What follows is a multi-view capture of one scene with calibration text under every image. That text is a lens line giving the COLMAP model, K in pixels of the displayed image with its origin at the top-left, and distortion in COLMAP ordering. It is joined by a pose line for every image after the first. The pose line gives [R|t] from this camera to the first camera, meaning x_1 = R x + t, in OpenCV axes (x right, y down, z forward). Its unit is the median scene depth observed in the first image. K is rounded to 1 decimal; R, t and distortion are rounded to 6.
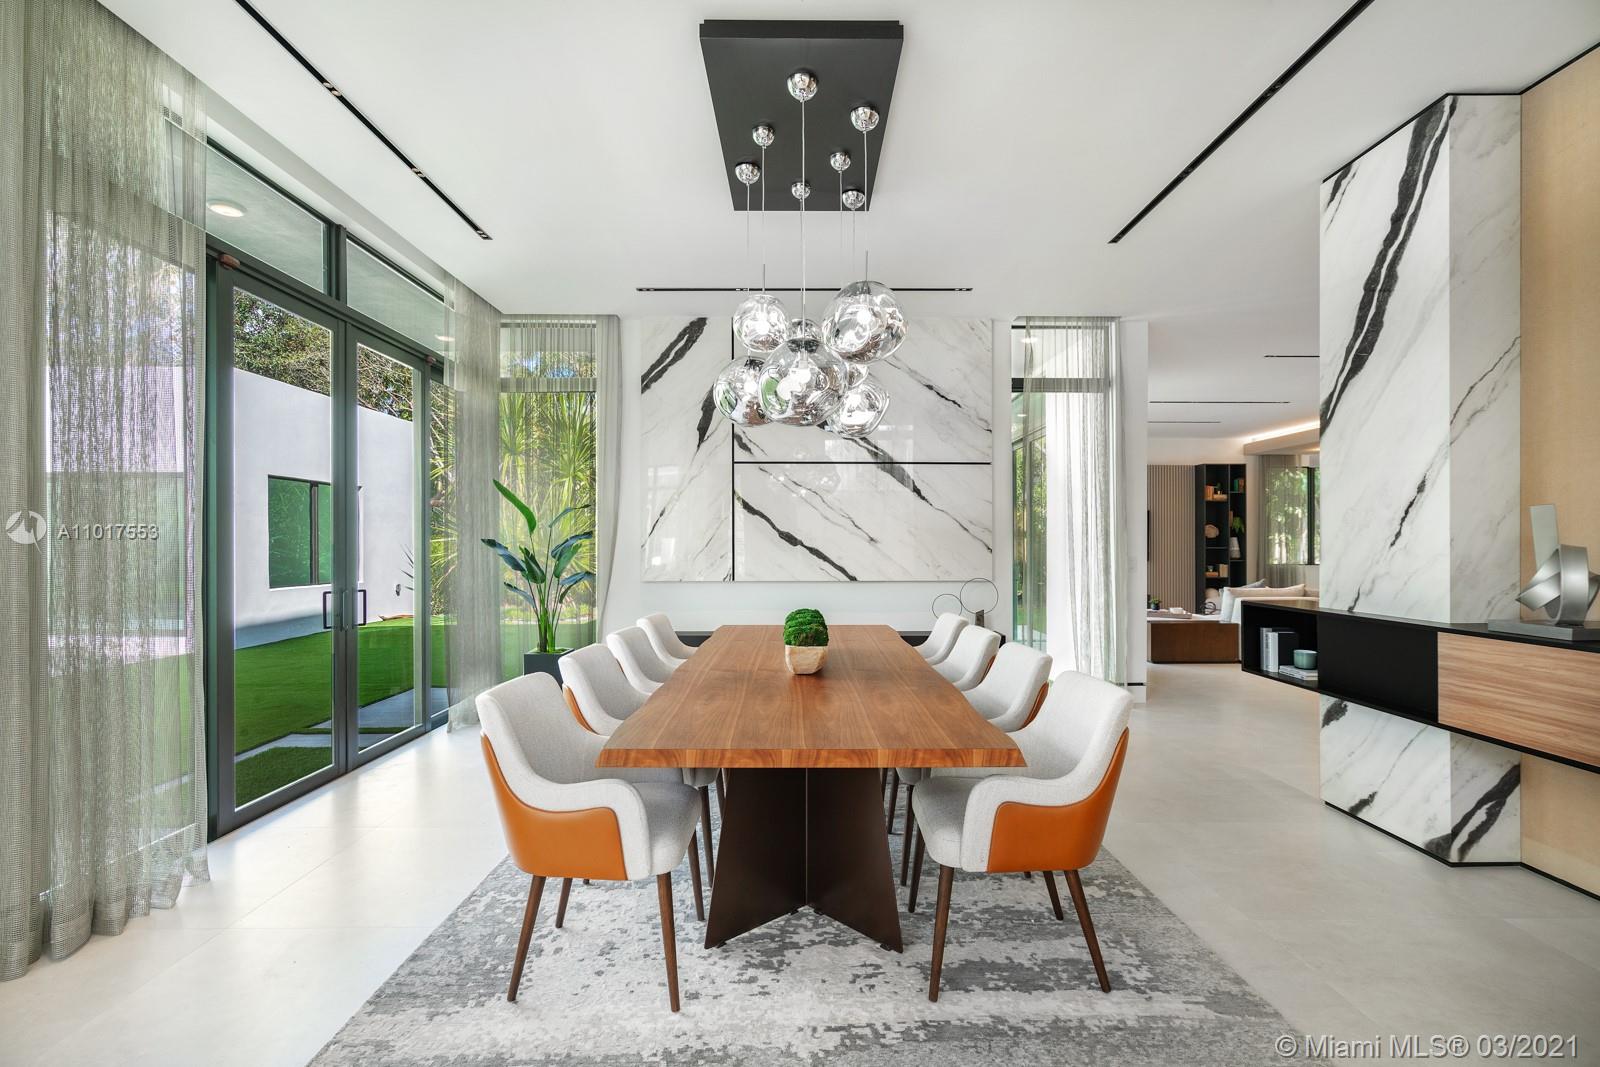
lens RADIAL K [[726.9, 0, 800.9], [0, 726.9, 568.6], [0, 0, 1]] dist [-0.000108, -0.000019]
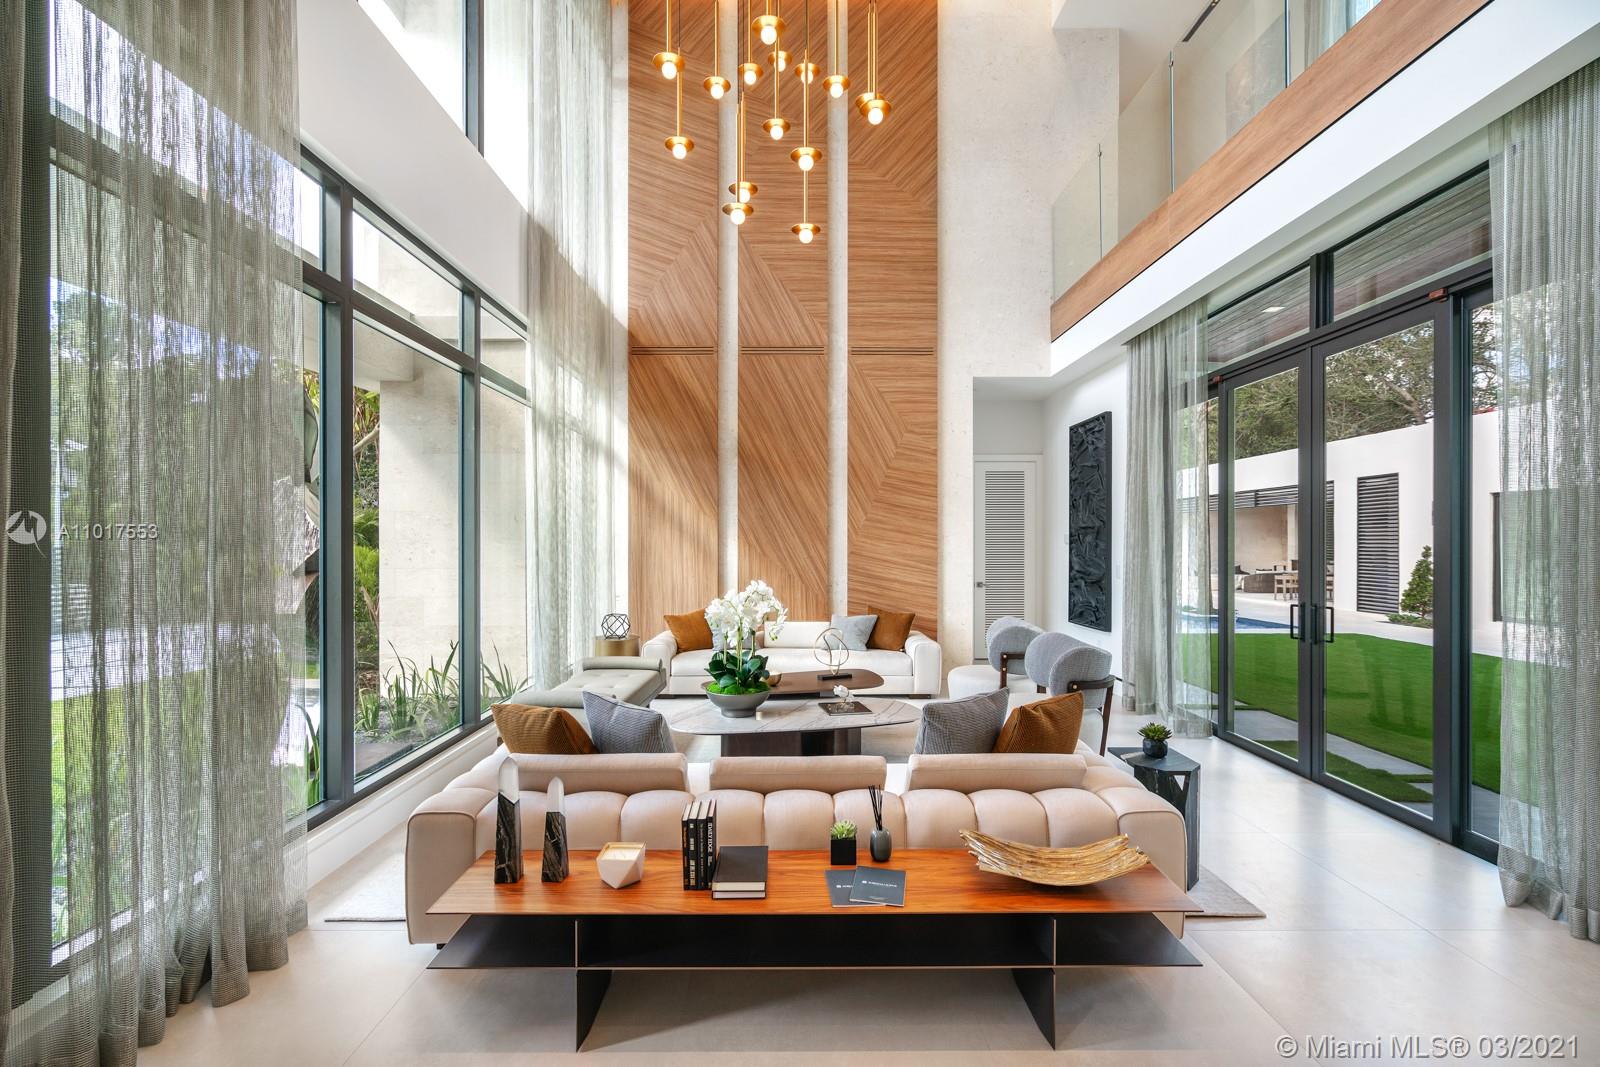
lens RADIAL K [[726.9, 0, 800.9], [0, 726.9, 568.6], [0, 0, 1]] dist [-0.000108, -0.000019]
pose [[-0.999981, 0.004399, -0.004336, 0.115992], [0.004390, 0.999988, 0.002097, -0.029114], [0.004345, 0.002078, -0.999988, 2.064713]]
